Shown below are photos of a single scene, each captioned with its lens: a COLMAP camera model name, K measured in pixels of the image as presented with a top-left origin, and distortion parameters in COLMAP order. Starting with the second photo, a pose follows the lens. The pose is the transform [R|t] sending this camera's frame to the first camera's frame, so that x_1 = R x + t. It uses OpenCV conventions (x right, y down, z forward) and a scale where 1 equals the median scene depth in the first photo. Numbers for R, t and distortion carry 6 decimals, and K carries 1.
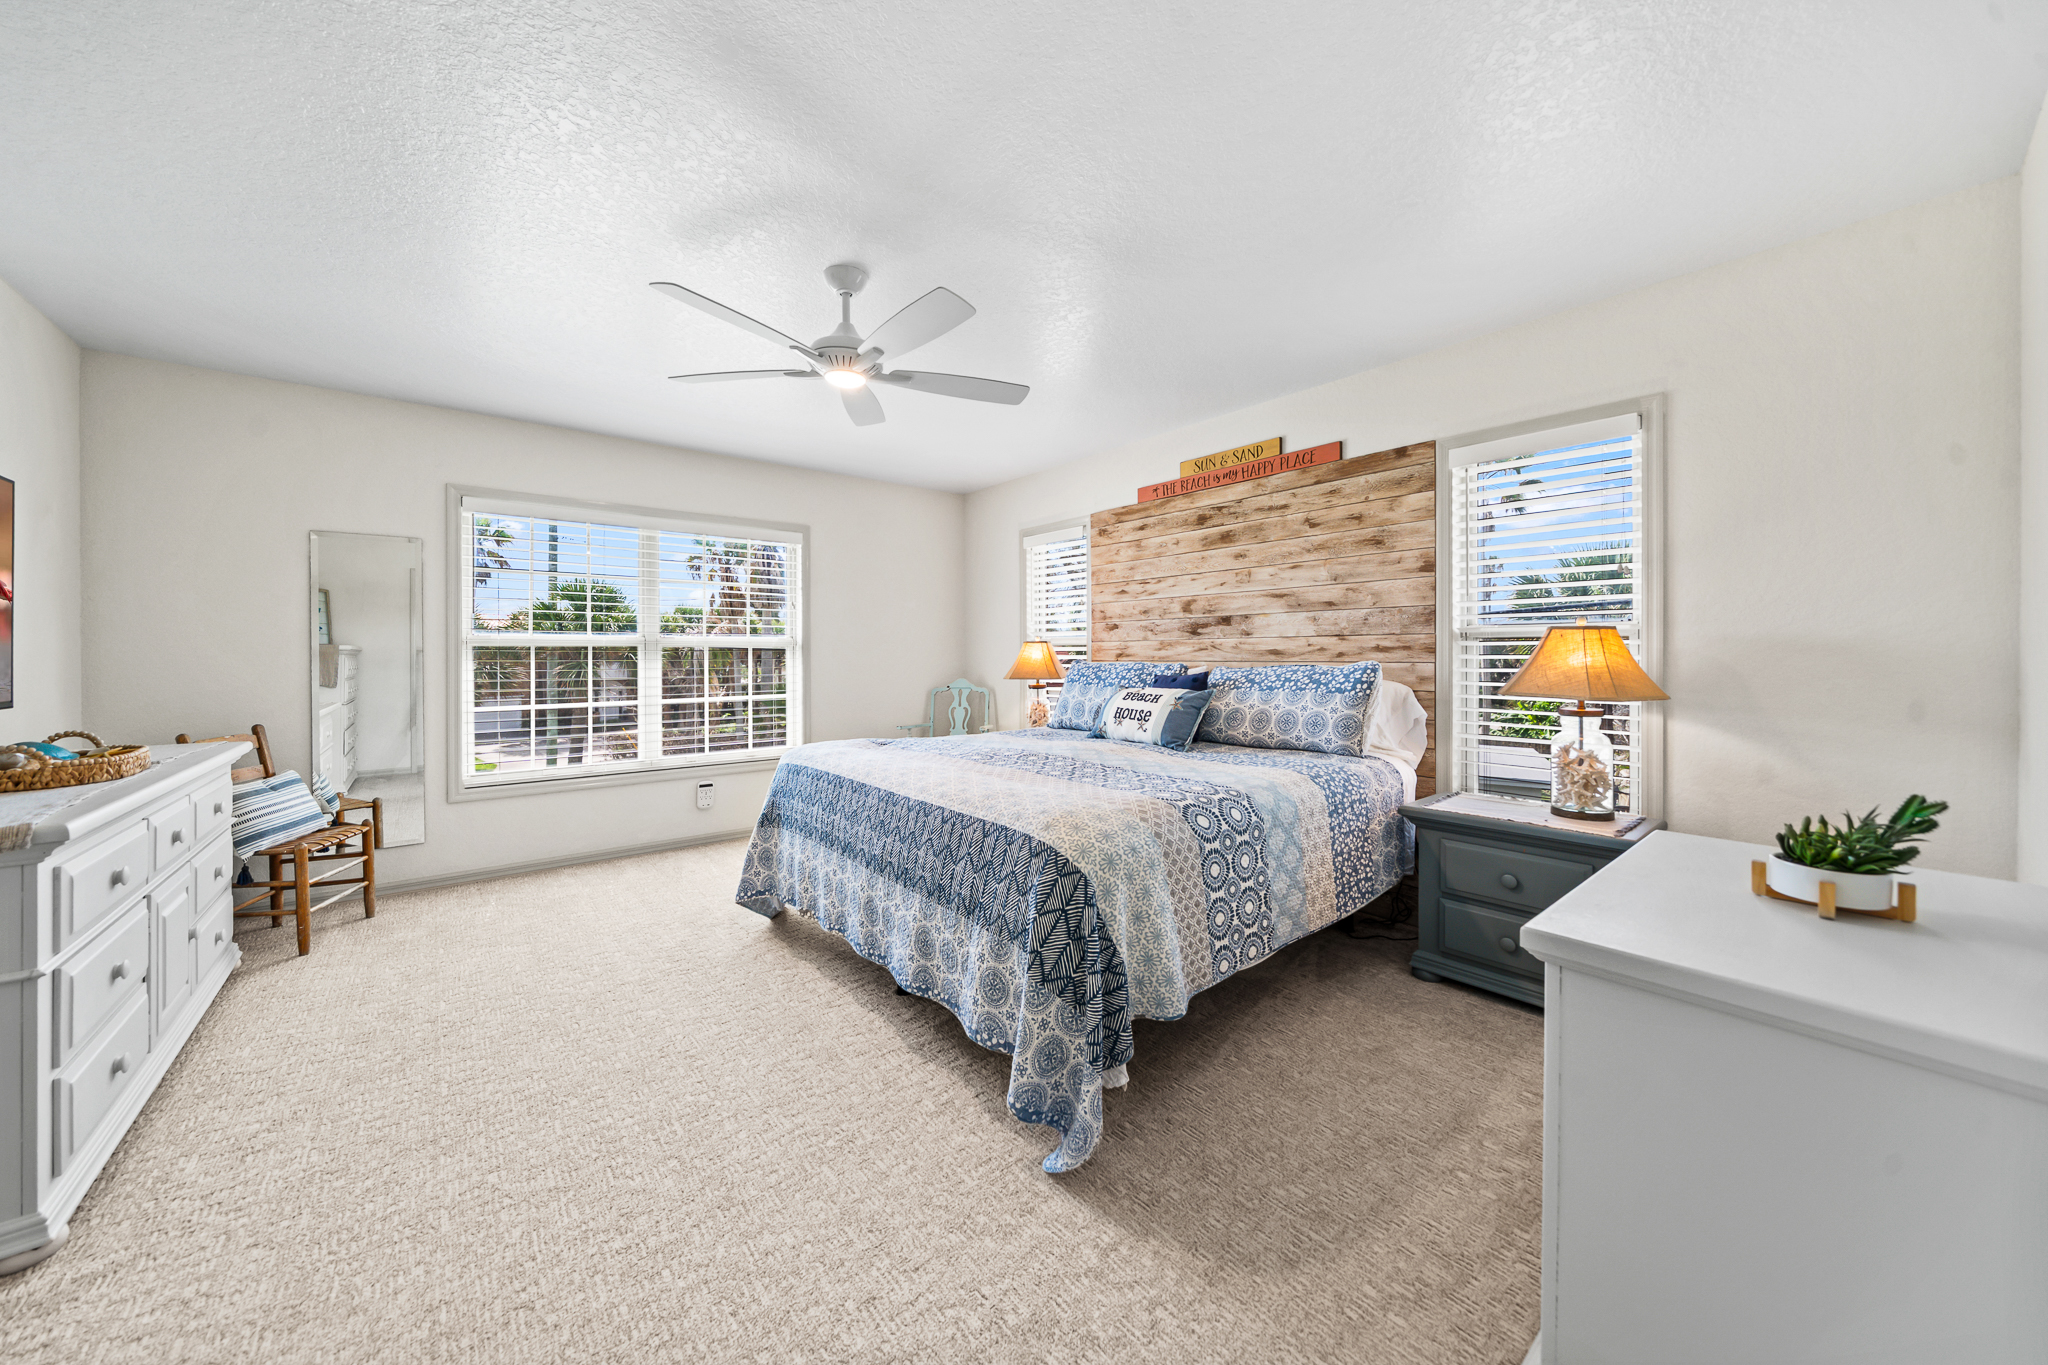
lens RADIAL K [[700.6, 0, 1019.9], [0, 700.6, 655.2], [0, 0, 1]] dist [-0.000417, -0.000066]
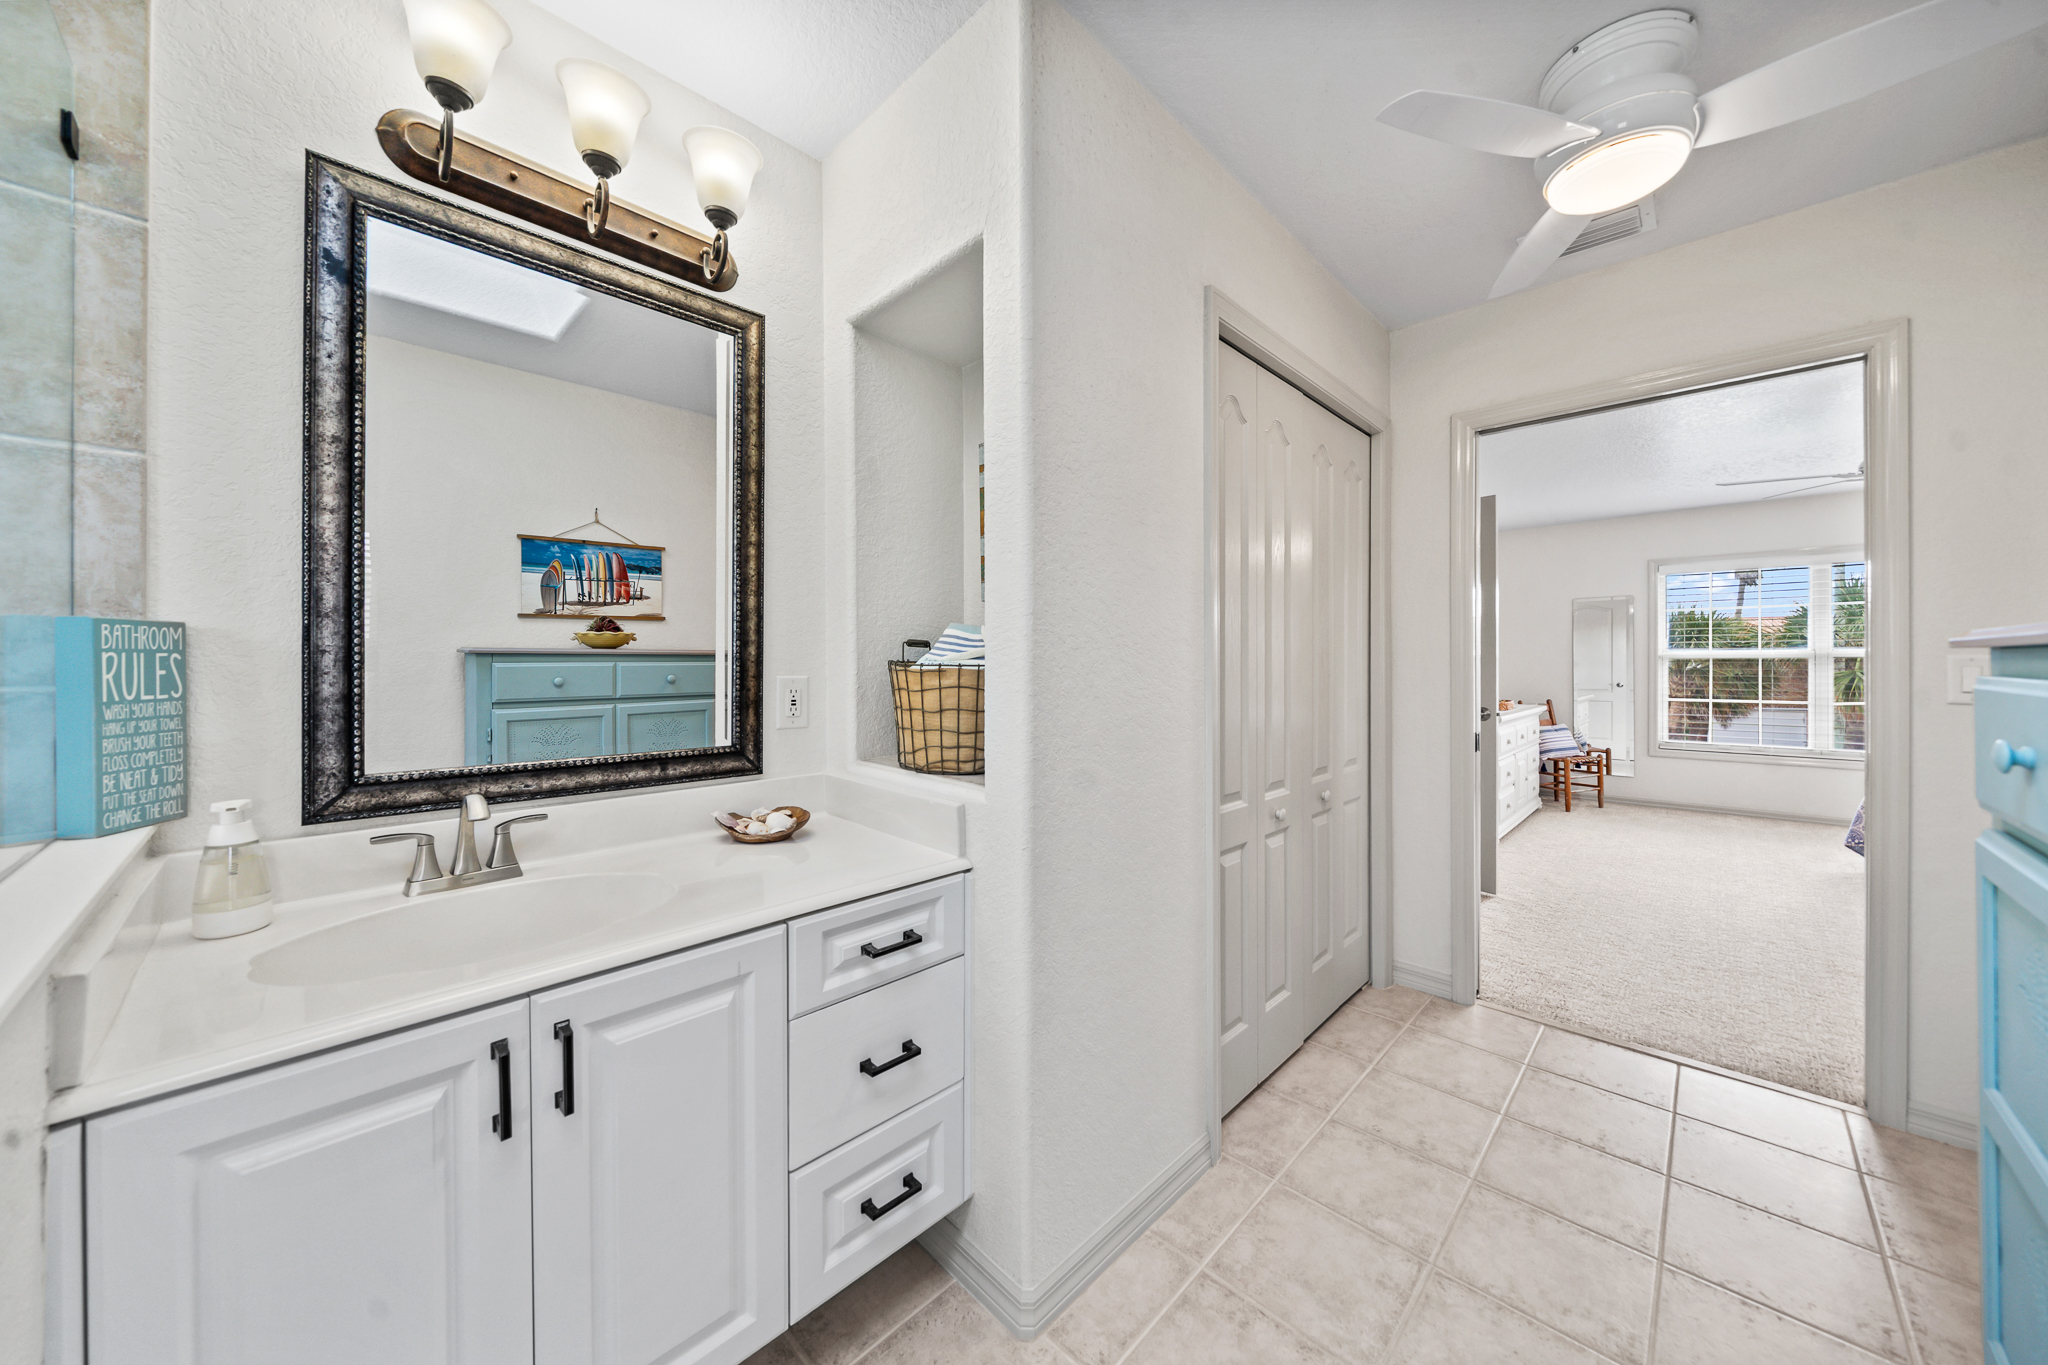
lens RADIAL K [[703.5, 0, 1020.8], [0, 703.5, 672.6], [0, 0, 1]] dist [-0.001298, -0.000075]
pose [[0.089975, 0.007521, -0.995916, 0.823762], [0.002838, 0.999965, 0.007808, 0.000076], [0.995940, -0.003529, 0.089950, -0.728811]]
